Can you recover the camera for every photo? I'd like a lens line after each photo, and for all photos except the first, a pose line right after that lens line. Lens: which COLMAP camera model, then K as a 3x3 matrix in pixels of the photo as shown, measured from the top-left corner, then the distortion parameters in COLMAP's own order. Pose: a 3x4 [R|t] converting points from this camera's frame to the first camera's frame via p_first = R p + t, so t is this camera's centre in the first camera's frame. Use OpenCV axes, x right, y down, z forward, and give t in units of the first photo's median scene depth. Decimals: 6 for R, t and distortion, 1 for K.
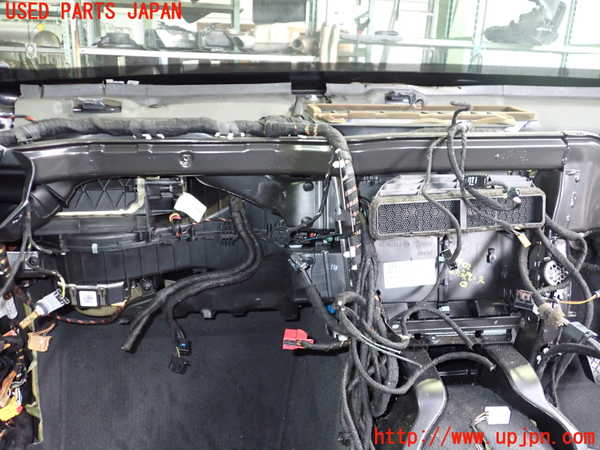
lens RADIAL K [[495.4, 0, 300.0], [0, 495.4, 225.0], [0, 0, 1]] dist [0.005181, 0.002127]
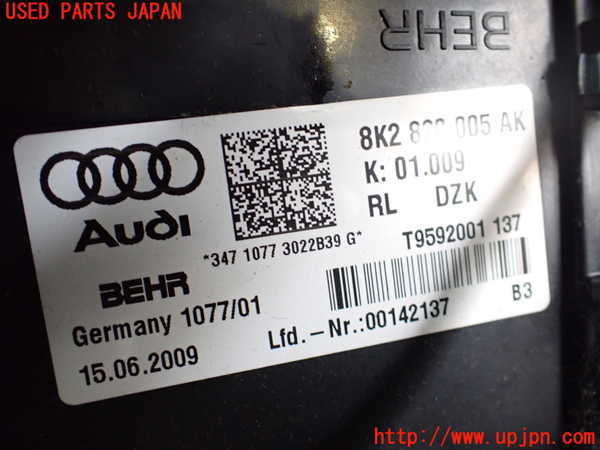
lens RADIAL K [[495.4, 0, 300.0], [0, 495.4, 225.0], [0, 0, 1]] dist [0.005181, 0.002127]
pose [[0.994466, -0.074004, 0.074577, 0.208035], [0.073551, 0.997253, 0.008803, 0.092814], [-0.075024, -0.003269, 0.997176, 0.882245]]
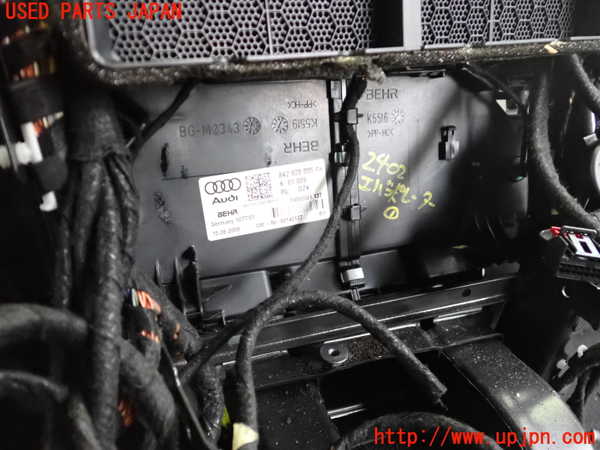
lens RADIAL K [[495.4, 0, 300.0], [0, 495.4, 225.0], [0, 0, 1]] dist [0.005181, 0.002127]
pose [[0.976042, -0.094432, 0.196023, 0.164634], [0.062345, 0.984513, 0.163849, 0.053313], [-0.208460, -0.147703, 0.966814, 0.594640]]
